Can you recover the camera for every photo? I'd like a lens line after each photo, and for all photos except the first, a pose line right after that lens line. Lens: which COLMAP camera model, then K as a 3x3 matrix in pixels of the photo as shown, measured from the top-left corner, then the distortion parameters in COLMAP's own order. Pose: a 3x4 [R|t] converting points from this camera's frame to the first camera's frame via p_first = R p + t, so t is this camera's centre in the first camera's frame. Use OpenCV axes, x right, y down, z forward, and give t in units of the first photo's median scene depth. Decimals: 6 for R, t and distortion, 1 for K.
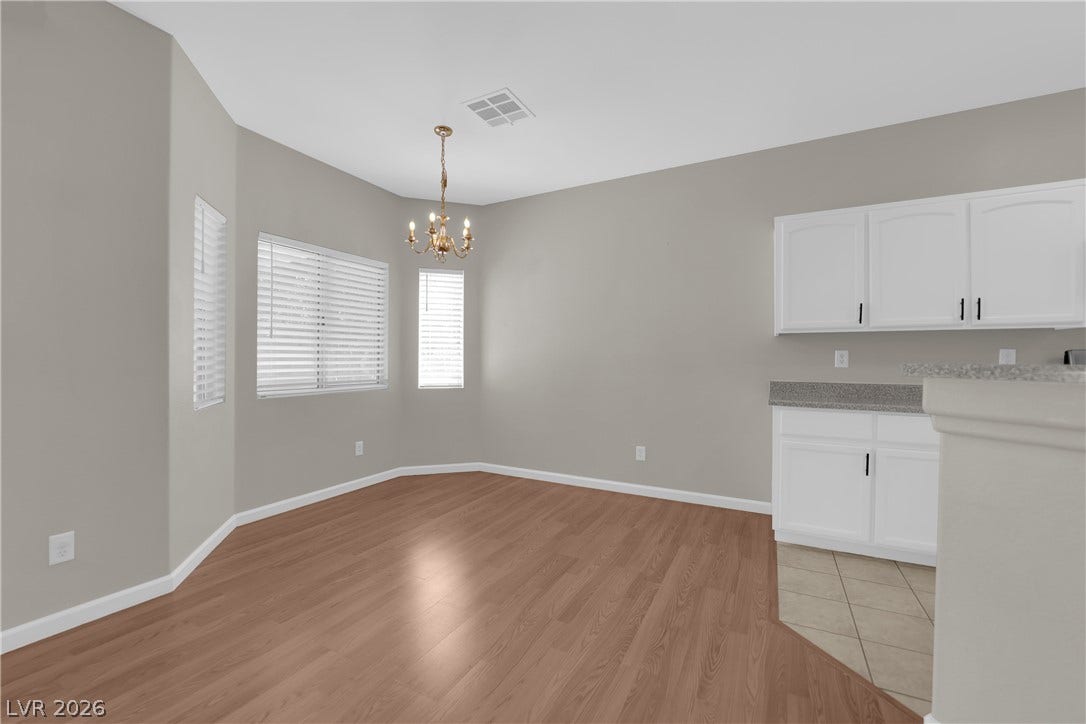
lens RADIAL K [[436.1, 0, 538.4], [0, 436.1, 363.9], [0, 0, 1]] dist [-0.018401, -0.000139]
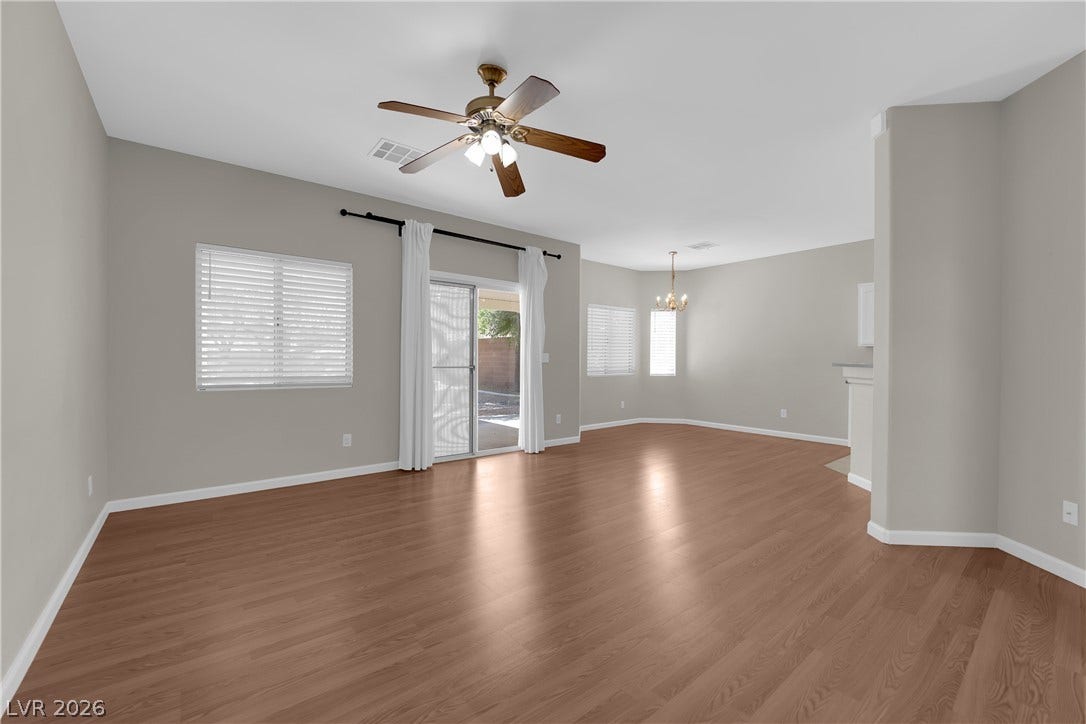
lens RADIAL K [[436.1, 0, 538.4], [0, 436.1, 363.9], [0, 0, 1]] dist [-0.018401, -0.000139]
pose [[0.916787, 0.007979, -0.399297, 0.023234], [-0.007321, 0.999968, 0.003173, 0.005759], [0.399310, 0.000014, 0.916816, -0.896554]]
